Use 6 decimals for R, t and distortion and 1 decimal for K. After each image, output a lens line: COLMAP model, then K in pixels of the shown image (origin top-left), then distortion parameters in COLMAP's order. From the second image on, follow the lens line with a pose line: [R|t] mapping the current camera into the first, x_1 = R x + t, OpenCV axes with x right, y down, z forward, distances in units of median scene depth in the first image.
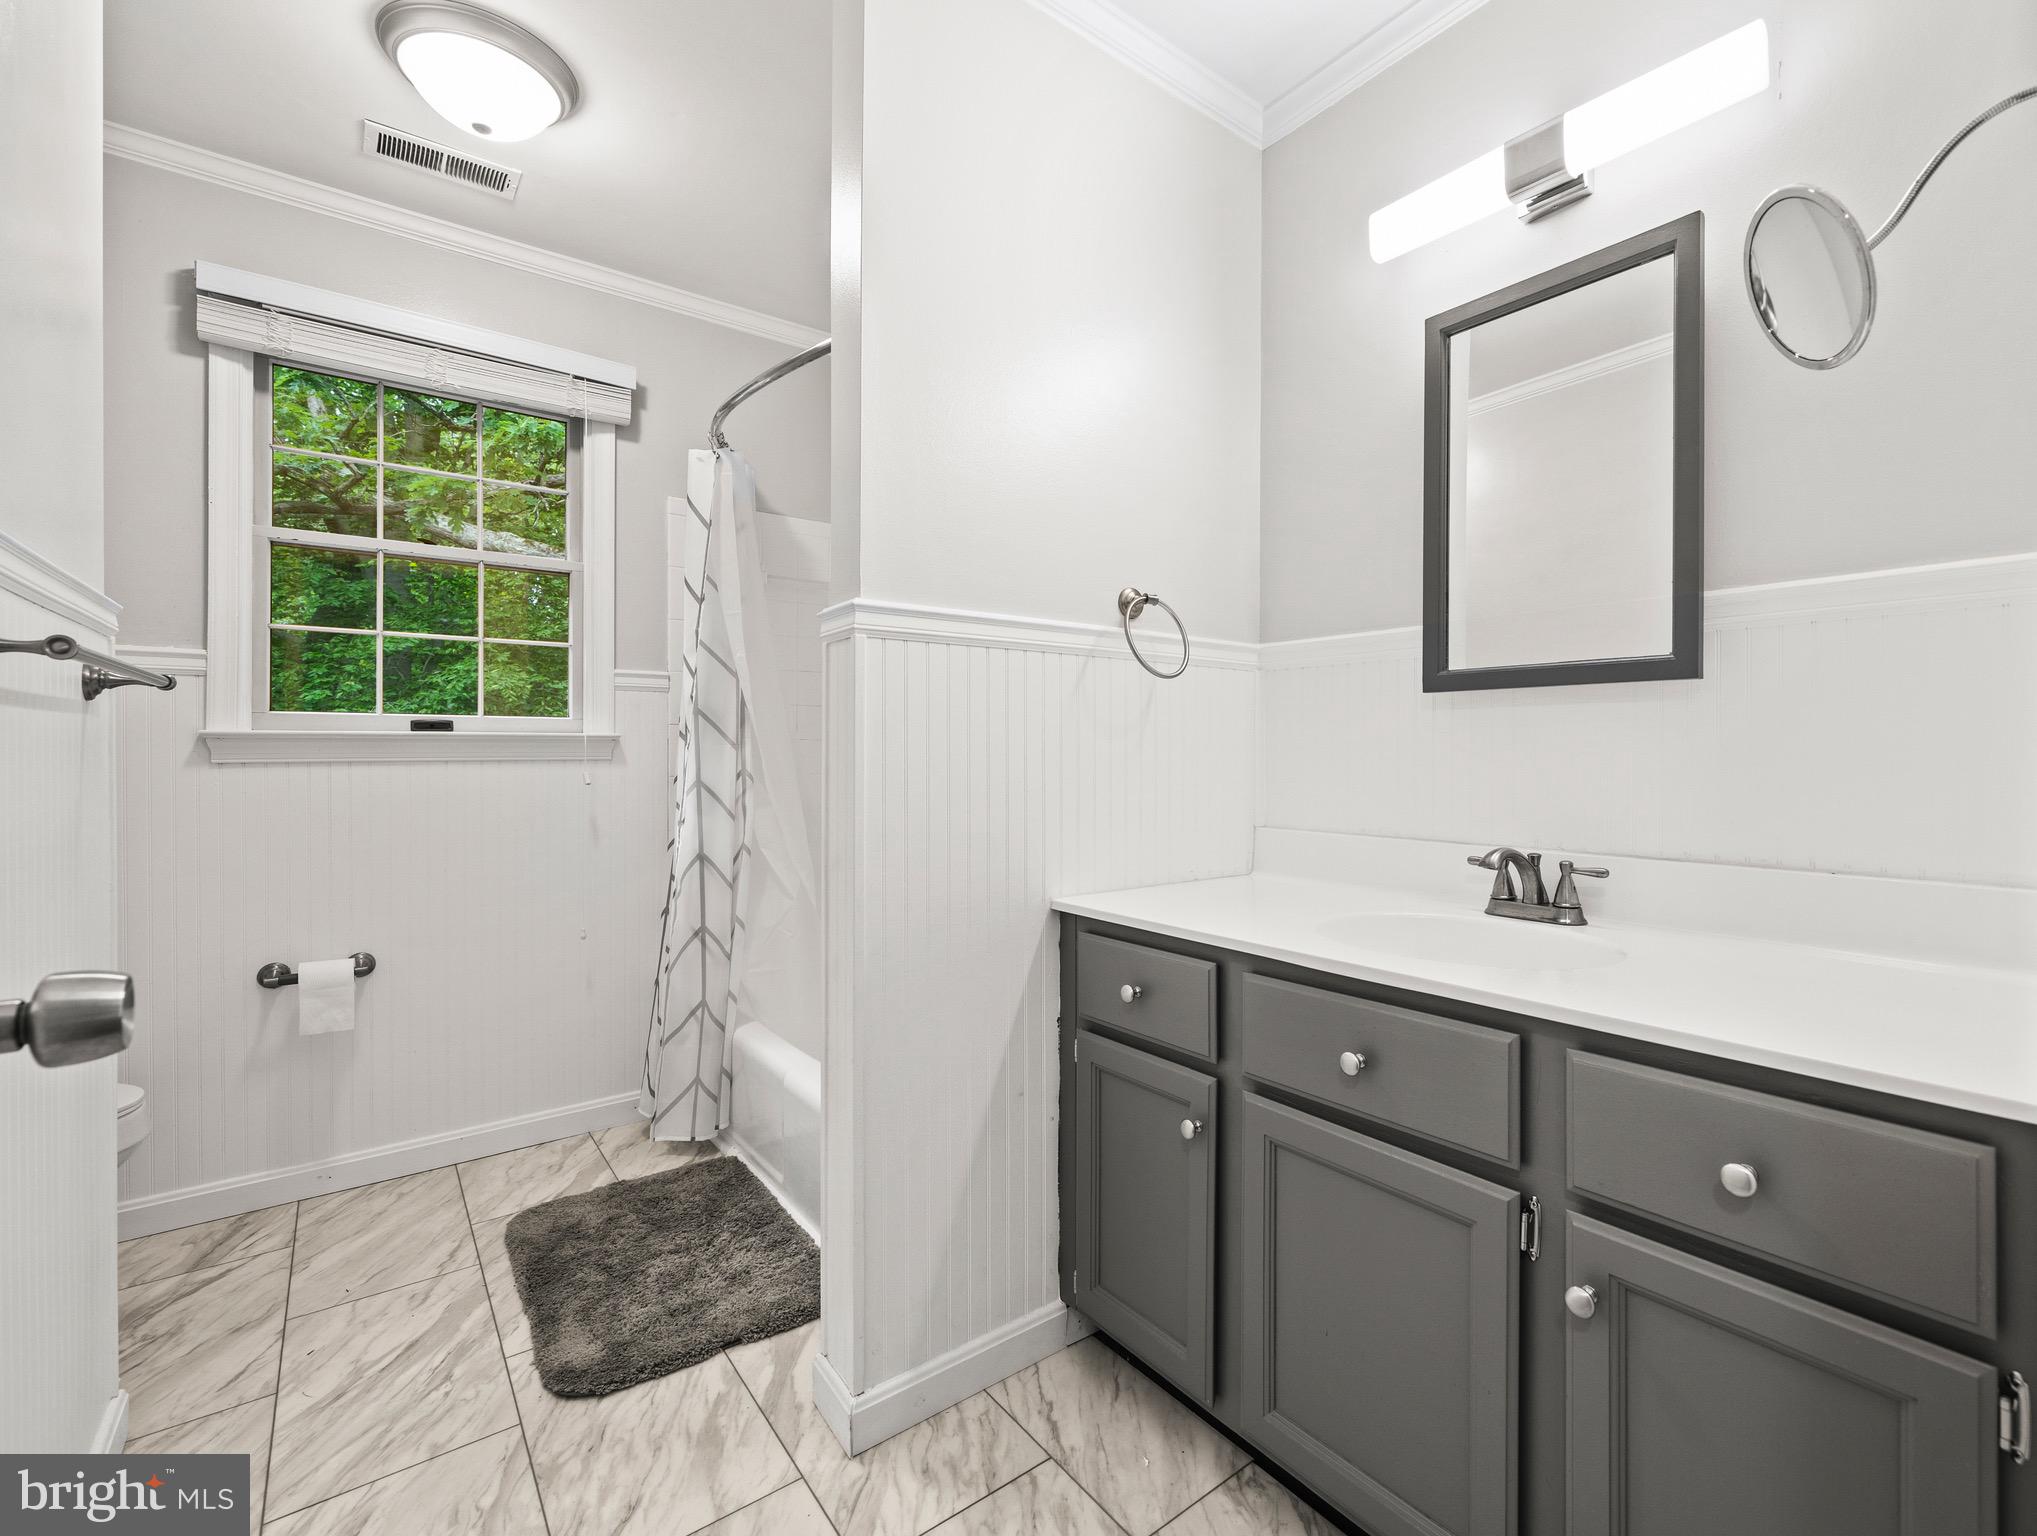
lens RADIAL K [[887.8, 0, 1084.4], [0, 887.8, 749.5], [0, 0, 1]] dist [0.002359, -0.000023]
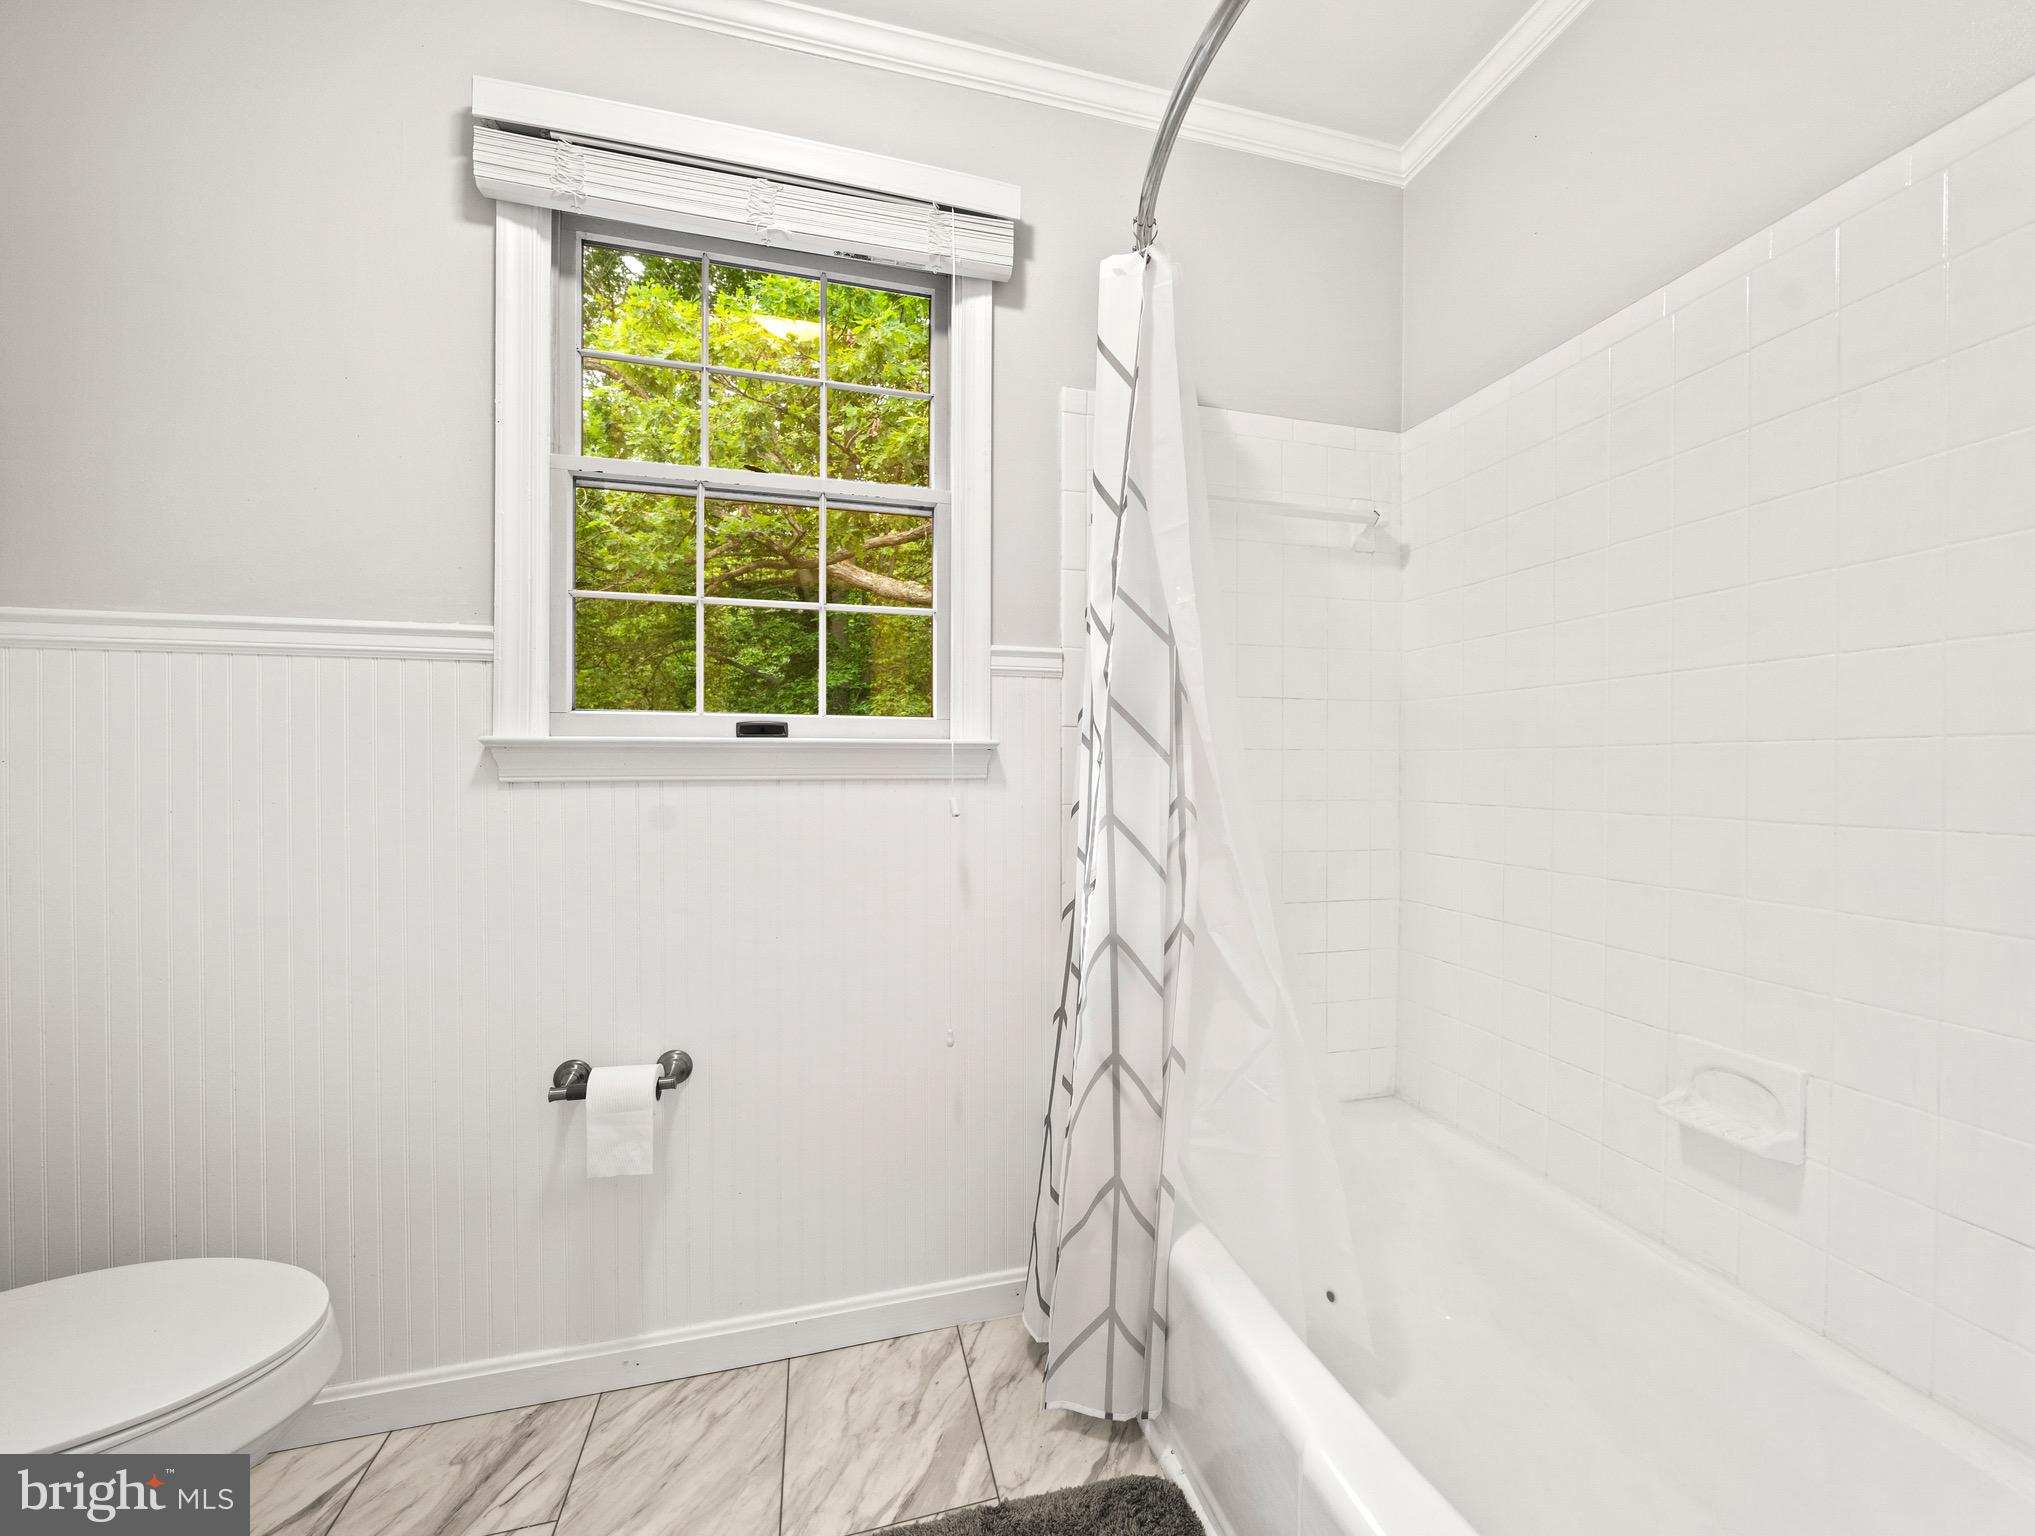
lens RADIAL K [[818.2, 0, 1017.5], [0, 818.2, 768.0], [0, 0, 1]] dist [-0.000540, -0.000026]
pose [[0.897435, 0.004782, -0.441120, -0.252236], [-0.001072, 0.999962, 0.008659, -0.001896], [0.441145, -0.007298, 0.897406, 0.481344]]
